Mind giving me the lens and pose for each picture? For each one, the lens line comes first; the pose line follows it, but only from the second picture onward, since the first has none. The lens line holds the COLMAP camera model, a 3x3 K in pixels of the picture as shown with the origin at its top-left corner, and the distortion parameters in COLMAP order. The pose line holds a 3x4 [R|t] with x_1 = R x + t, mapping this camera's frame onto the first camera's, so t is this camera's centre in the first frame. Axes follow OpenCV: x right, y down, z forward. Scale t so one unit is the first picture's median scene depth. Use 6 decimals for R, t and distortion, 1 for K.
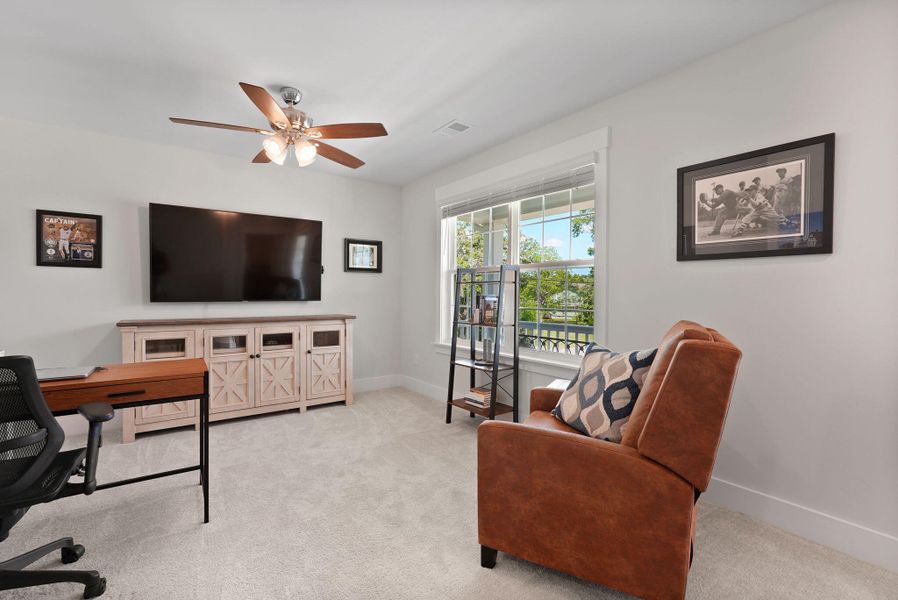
lens RADIAL K [[402.7, 0, 446.3], [0, 402.7, 298.1], [0, 0, 1]] dist [0.002904, 0.000175]
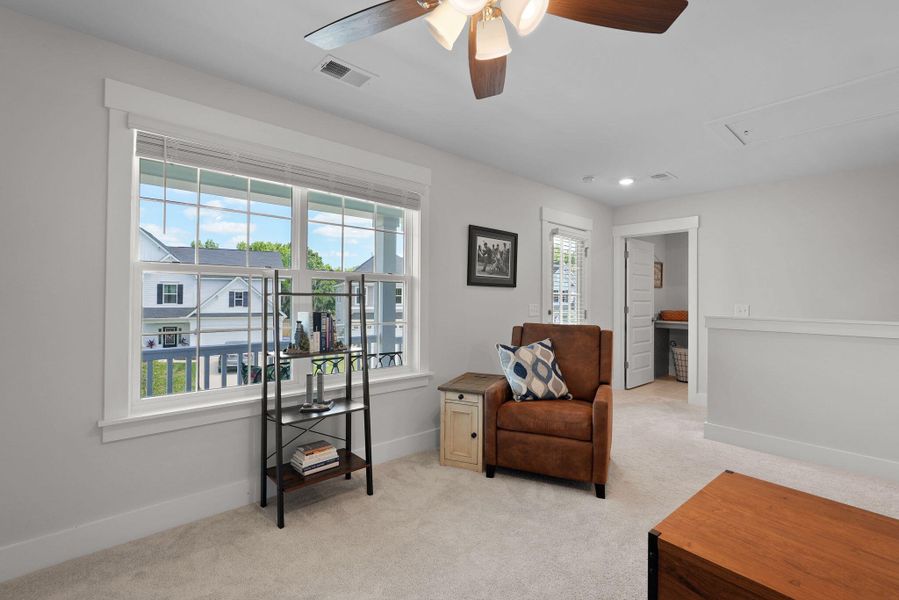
lens RADIAL K [[403.1, 0, 446.9], [0, 403.1, 299.5], [0, 0, 1]] dist [0.002904, 0.000175]
pose [[-0.087170, -0.002402, 0.996191, -0.997668], [0.005902, 0.999978, 0.002927, -0.046349], [-0.996176, 0.006135, -0.087154, 1.303944]]
